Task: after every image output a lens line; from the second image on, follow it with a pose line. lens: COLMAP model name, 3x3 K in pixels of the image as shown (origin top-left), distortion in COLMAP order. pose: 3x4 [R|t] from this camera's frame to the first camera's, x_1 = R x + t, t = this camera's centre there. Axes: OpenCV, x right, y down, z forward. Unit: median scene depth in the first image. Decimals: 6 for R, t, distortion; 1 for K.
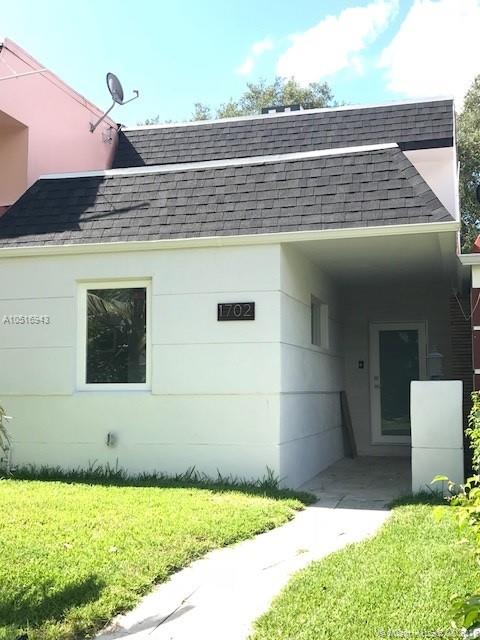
lens RADIAL K [[787.6, 0, 239.9], [0, 787.6, 319.7], [0, 0, 1]] dist [-0.024889, 0.000000]
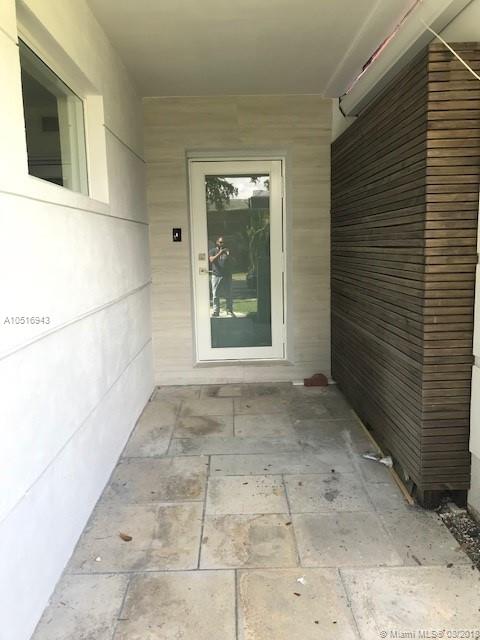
lens RADIAL K [[524.6, 0, 239.5], [0, 524.6, 319.7], [0, 0, 1]] dist [-0.004554, -0.001030]
pose [[0.954694, -0.061195, 0.291230, 0.092656], [-0.007859, 0.973103, 0.230235, 0.032488], [-0.297486, -0.222093, 0.928535, 0.694789]]
